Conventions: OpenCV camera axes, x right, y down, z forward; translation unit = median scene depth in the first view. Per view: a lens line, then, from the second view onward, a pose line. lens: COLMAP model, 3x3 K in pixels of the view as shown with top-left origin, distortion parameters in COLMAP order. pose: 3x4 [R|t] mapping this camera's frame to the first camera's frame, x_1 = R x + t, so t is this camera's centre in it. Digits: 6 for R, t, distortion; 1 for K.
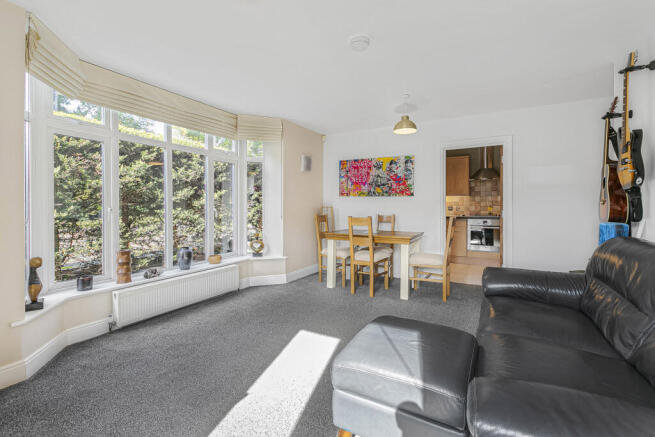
lens RADIAL K [[300.8, 0, 331.1], [0, 300.8, 208.5], [0, 0, 1]] dist [0.000009, 0.000154]
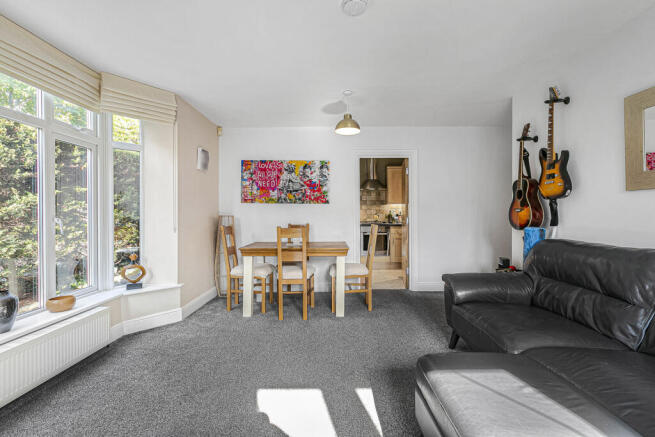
lens RADIAL K [[292.6, 0, 329.1], [0, 292.6, 216.2], [0, 0, 1]] dist [0.001476, -0.000033]
pose [[0.872279, -0.005599, 0.488976, -0.176155], [0.007056, 0.999974, -0.001138, -0.000928], [-0.488957, 0.004443, 0.872297, 0.195172]]
